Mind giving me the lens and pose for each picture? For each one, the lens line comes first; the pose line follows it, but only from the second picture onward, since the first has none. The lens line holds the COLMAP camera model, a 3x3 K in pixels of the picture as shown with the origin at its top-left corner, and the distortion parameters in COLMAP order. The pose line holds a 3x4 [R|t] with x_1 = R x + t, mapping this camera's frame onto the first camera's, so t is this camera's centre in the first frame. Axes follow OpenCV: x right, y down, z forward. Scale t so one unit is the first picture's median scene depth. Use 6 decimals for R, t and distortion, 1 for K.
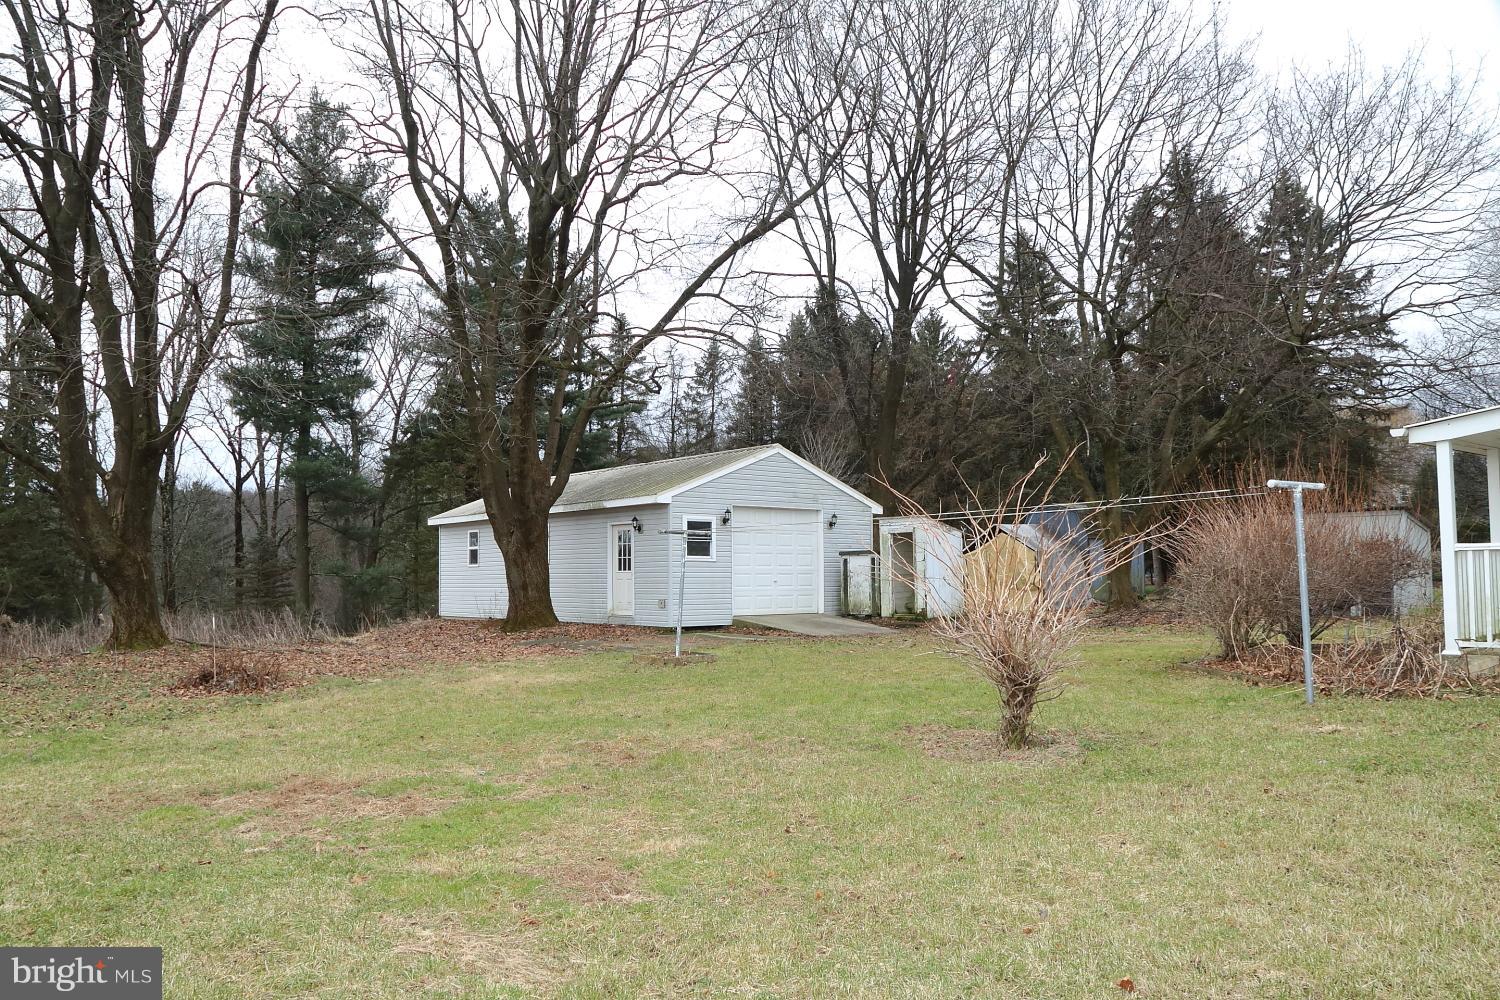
lens RADIAL K [[1216.7, 0, 749.6], [0, 1216.7, 502.5], [0, 0, 1]] dist [-0.015066, 0.000128]
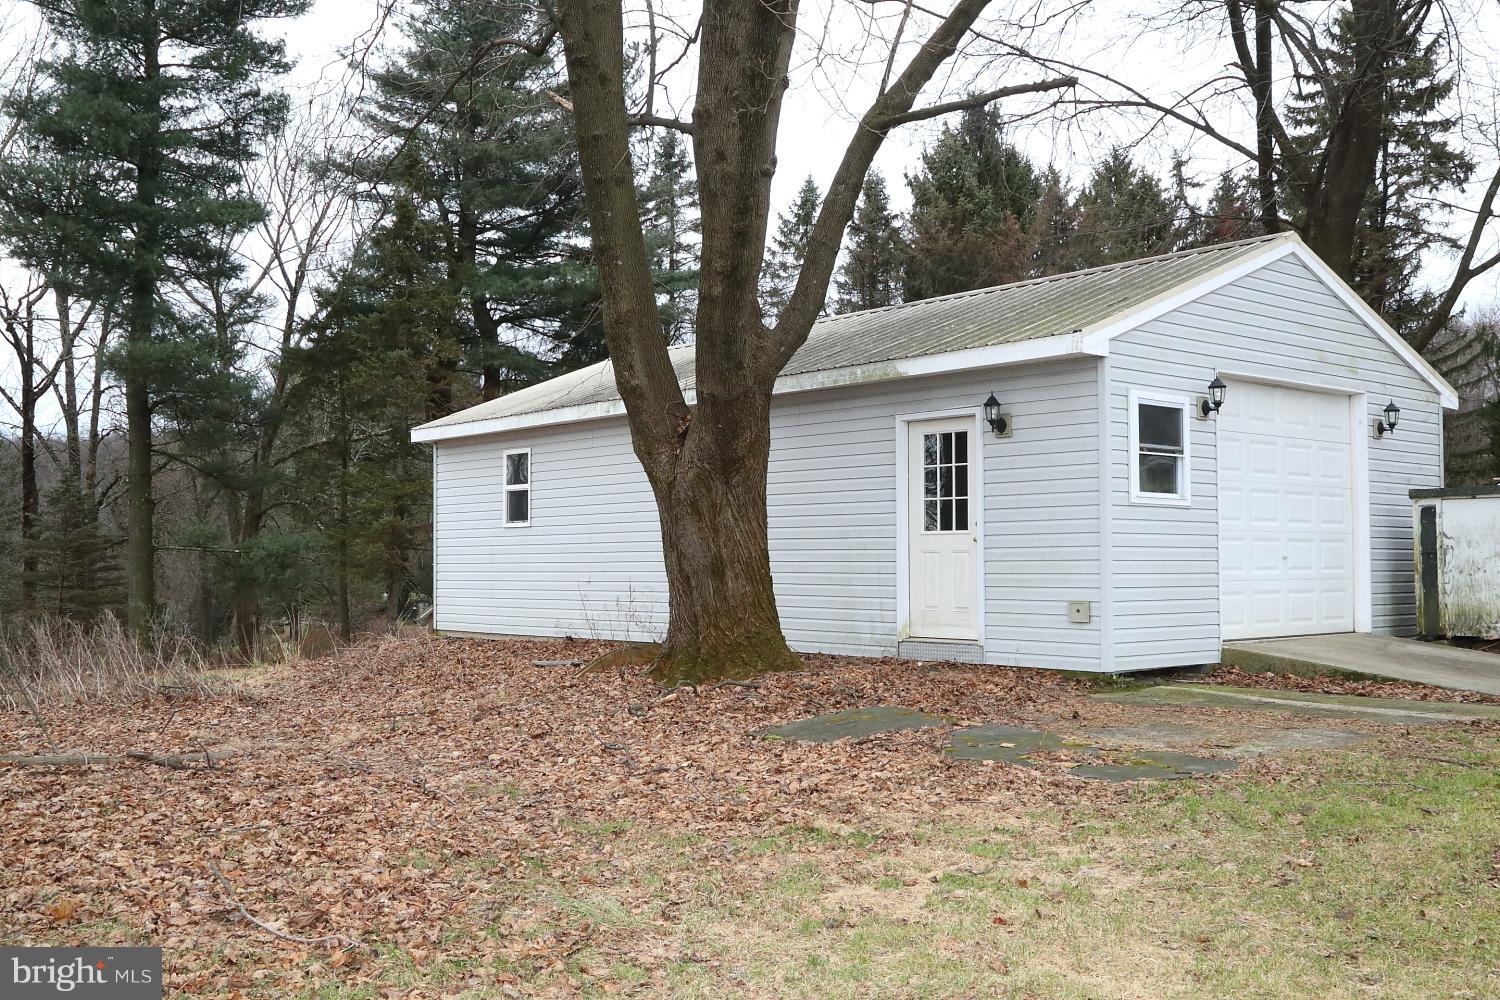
lens RADIAL K [[1473.1, 0, 750.9], [0, 1473.1, 501.0], [0, 0, 1]] dist [0.067945, 0.000000]
pose [[0.999287, 0.003083, 0.037623, -0.123433], [-0.003905, 0.999755, 0.021808, 0.023311], [-0.037547, -0.021939, 0.999054, 0.331394]]
